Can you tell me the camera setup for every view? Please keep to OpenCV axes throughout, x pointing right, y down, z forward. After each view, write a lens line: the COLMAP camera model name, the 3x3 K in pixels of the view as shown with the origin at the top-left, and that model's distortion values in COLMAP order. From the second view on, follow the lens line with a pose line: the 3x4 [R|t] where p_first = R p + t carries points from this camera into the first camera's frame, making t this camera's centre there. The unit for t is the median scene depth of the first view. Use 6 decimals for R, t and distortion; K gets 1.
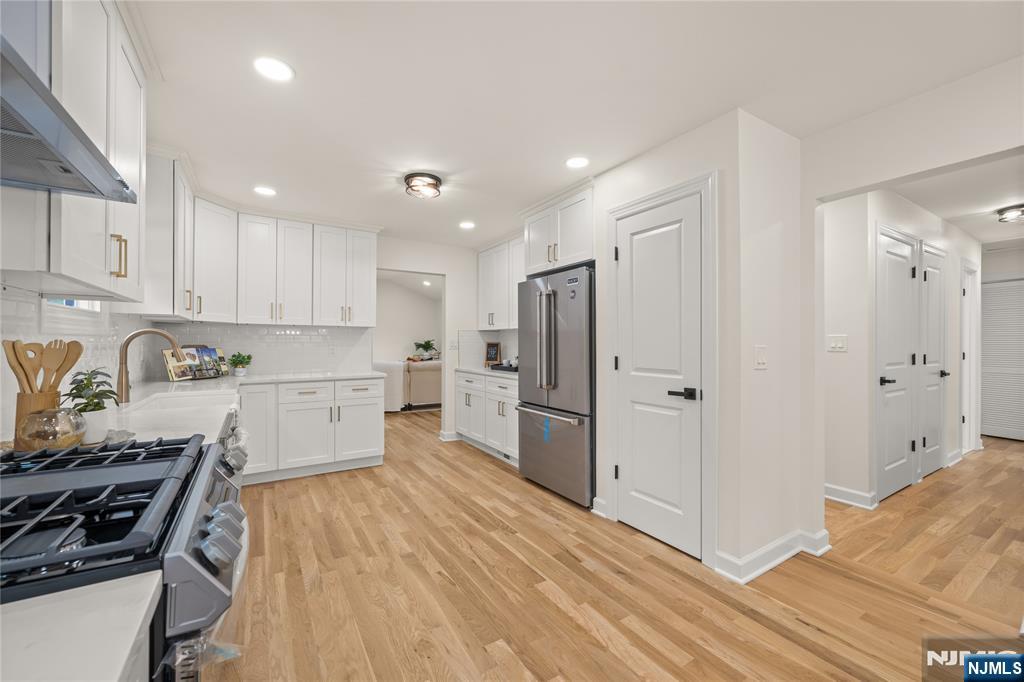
lens RADIAL K [[410.4, 0, 513.2], [0, 410.4, 340.2], [0, 0, 1]] dist [-0.001387, -0.000037]
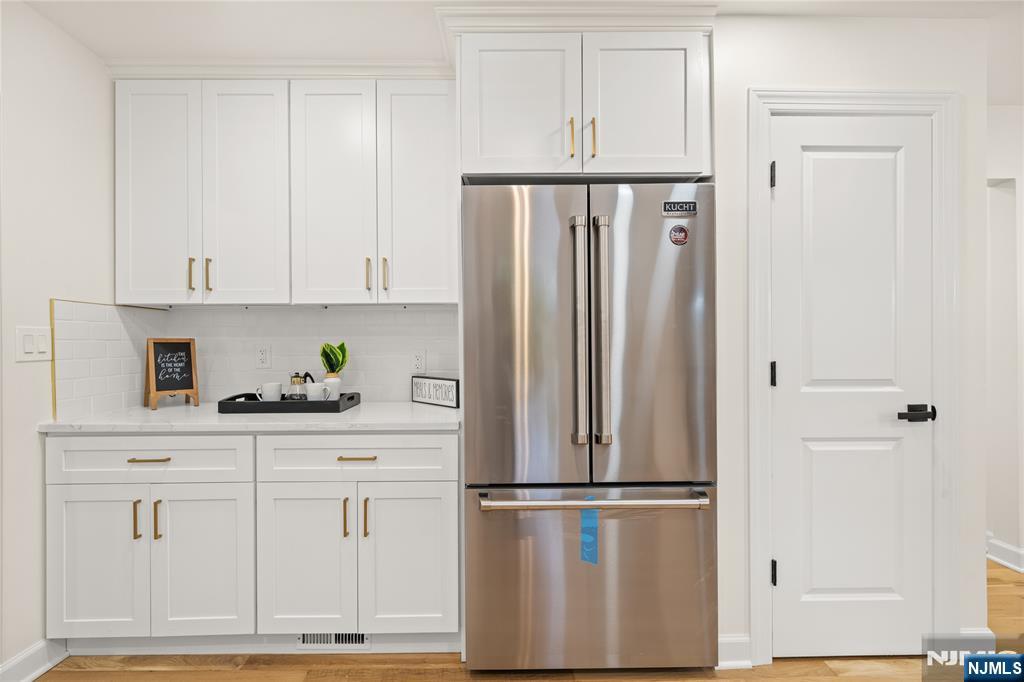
lens RADIAL K [[459.0, 0, 511.9], [0, 459.0, 343.3], [0, 0, 1]] dist [0.003371, 0.000191]
pose [[0.513849, -0.001000, 0.857880, -0.379903], [-0.001736, 0.999996, 0.002205, 0.011459], [-0.857879, -0.002622, 0.513845, 0.818965]]
